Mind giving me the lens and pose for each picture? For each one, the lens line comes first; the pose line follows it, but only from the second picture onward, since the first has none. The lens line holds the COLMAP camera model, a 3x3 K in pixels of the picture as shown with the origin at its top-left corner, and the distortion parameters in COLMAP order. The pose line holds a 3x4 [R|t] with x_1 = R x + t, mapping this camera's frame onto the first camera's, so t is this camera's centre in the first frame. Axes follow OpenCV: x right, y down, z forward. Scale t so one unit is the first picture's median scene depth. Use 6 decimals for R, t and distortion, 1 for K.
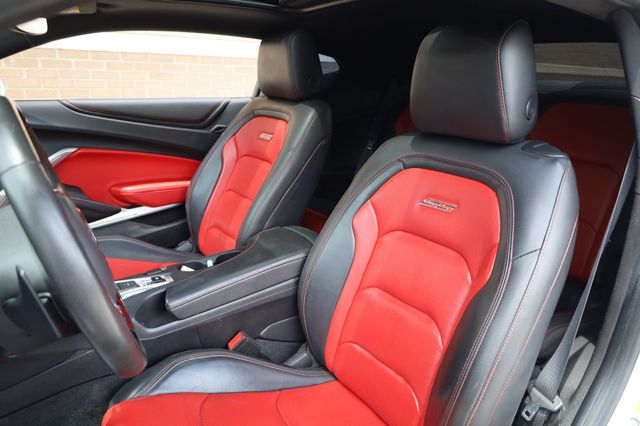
lens RADIAL K [[441.5, 0, 320.0], [0, 441.5, 213.0], [0, 0, 1]] dist [-0.001142, -0.002428]
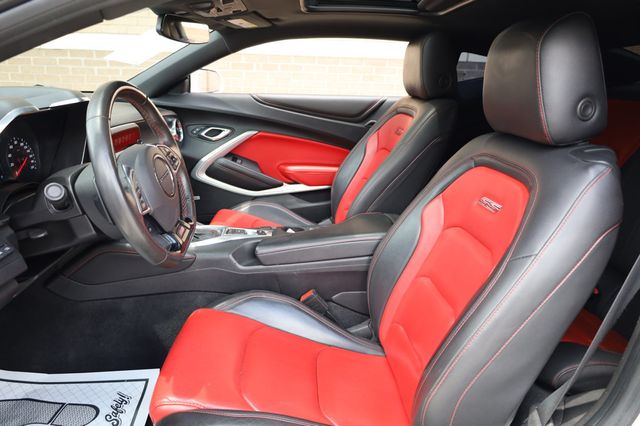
lens RADIAL K [[441.5, 0, 320.0], [0, 441.5, 213.0], [0, 0, 1]] dist [-0.001142, -0.002428]
pose [[0.860006, 0.153901, -0.486522, 0.274747], [-0.158958, 0.986793, 0.031169, 0.019194], [0.484893, 0.050531, 0.873112, -0.024506]]
